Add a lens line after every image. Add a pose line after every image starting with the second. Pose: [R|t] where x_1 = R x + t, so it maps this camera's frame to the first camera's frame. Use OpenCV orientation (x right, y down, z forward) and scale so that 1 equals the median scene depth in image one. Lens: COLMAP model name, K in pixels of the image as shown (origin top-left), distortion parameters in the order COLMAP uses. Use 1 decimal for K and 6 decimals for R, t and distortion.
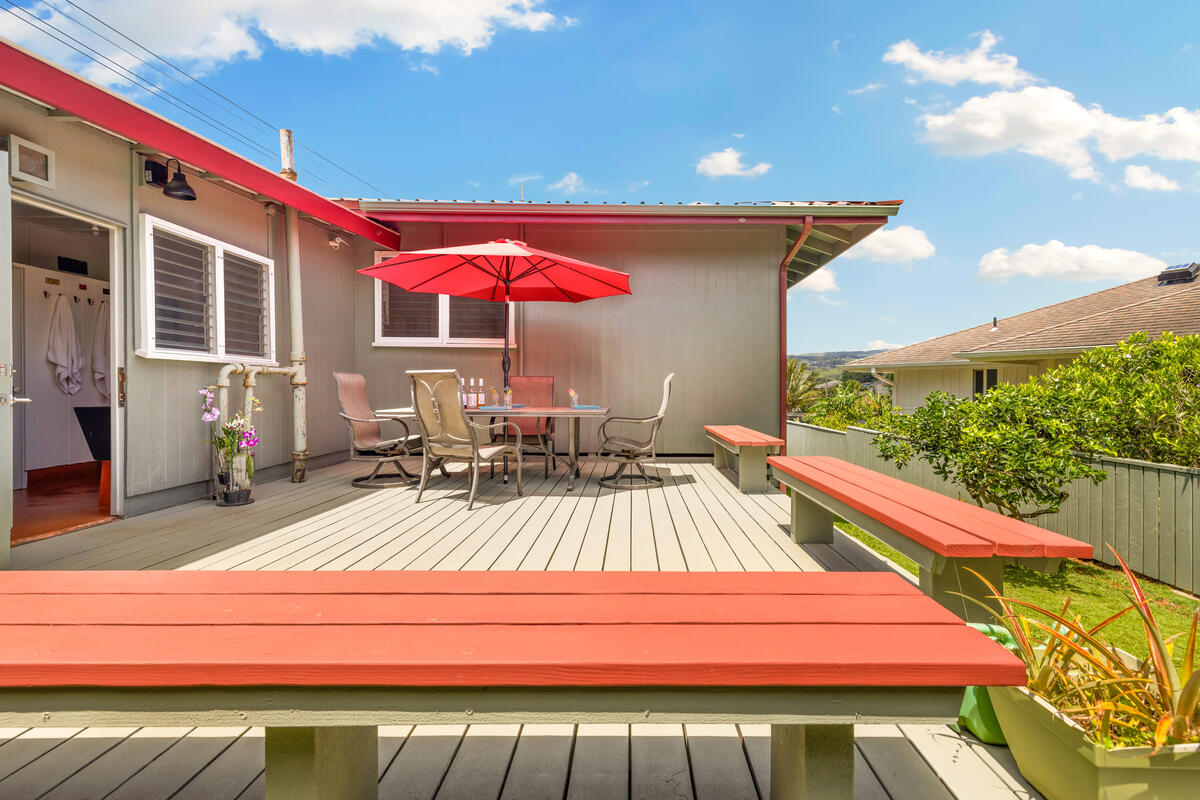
lens RADIAL K [[513.5, 0, 596.6], [0, 513.5, 394.8], [0, 0, 1]] dist [-0.000460, 0.000389]
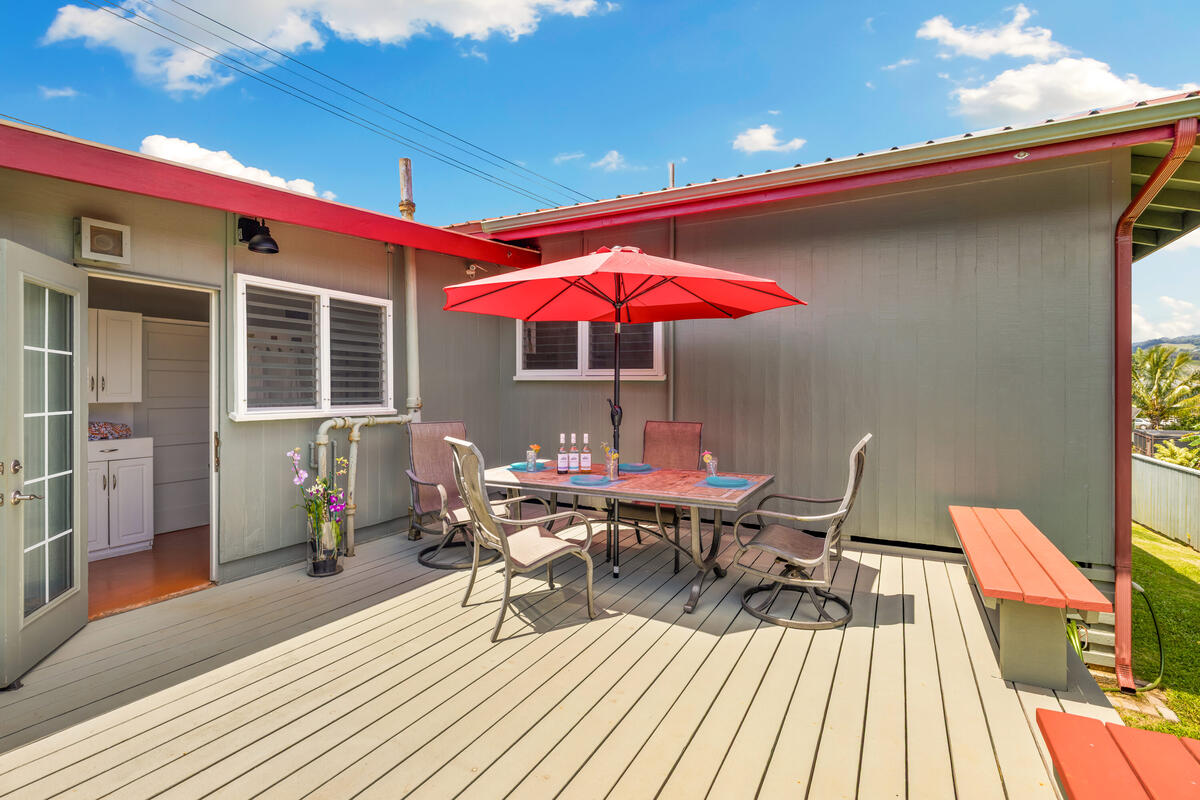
lens RADIAL K [[529.7, 0, 596.8], [0, 529.7, 395.3], [0, 0, 1]] dist [0.000261, 0.000680]
pose [[0.897547, -0.005025, -0.440889, 0.136918], [0.005538, 0.999985, -0.000123, -0.089708], [0.440883, -0.002332, 0.897561, 0.307255]]
